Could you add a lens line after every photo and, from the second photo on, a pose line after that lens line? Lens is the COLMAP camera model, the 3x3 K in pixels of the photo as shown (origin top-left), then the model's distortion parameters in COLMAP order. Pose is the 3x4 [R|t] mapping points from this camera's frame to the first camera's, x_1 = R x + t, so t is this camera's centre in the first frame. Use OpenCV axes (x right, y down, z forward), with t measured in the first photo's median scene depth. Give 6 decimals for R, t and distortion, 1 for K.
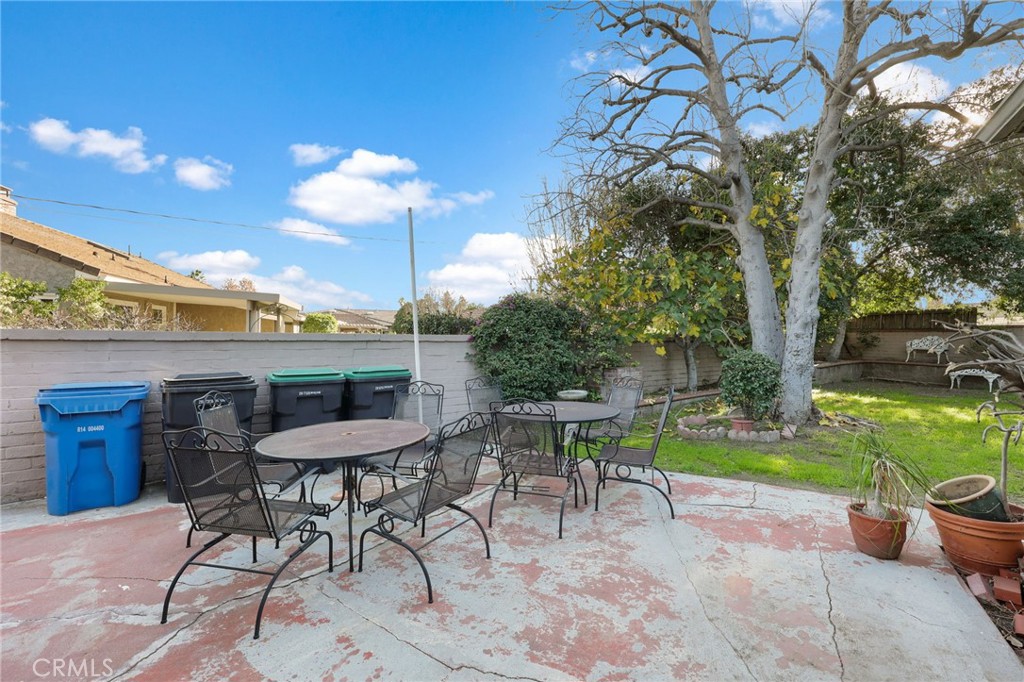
lens RADIAL K [[418.1, 0, 509.5], [0, 418.1, 337.1], [0, 0, 1]] dist [0.000390, -0.000003]
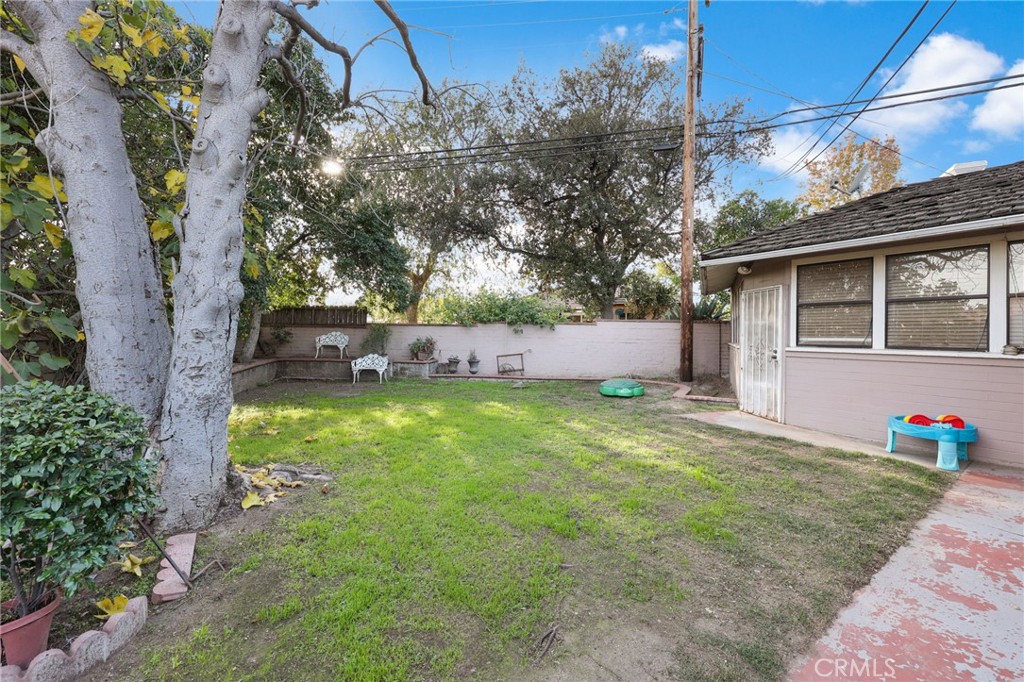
lens RADIAL K [[418.1, 0, 509.5], [0, 418.1, 337.1], [0, 0, 1]] dist [0.000390, -0.000003]
pose [[0.329128, -0.005737, 0.944268, 0.324045], [-0.010485, 0.999898, 0.009729, -0.007876], [-0.944227, -0.013103, 0.329034, 0.464581]]
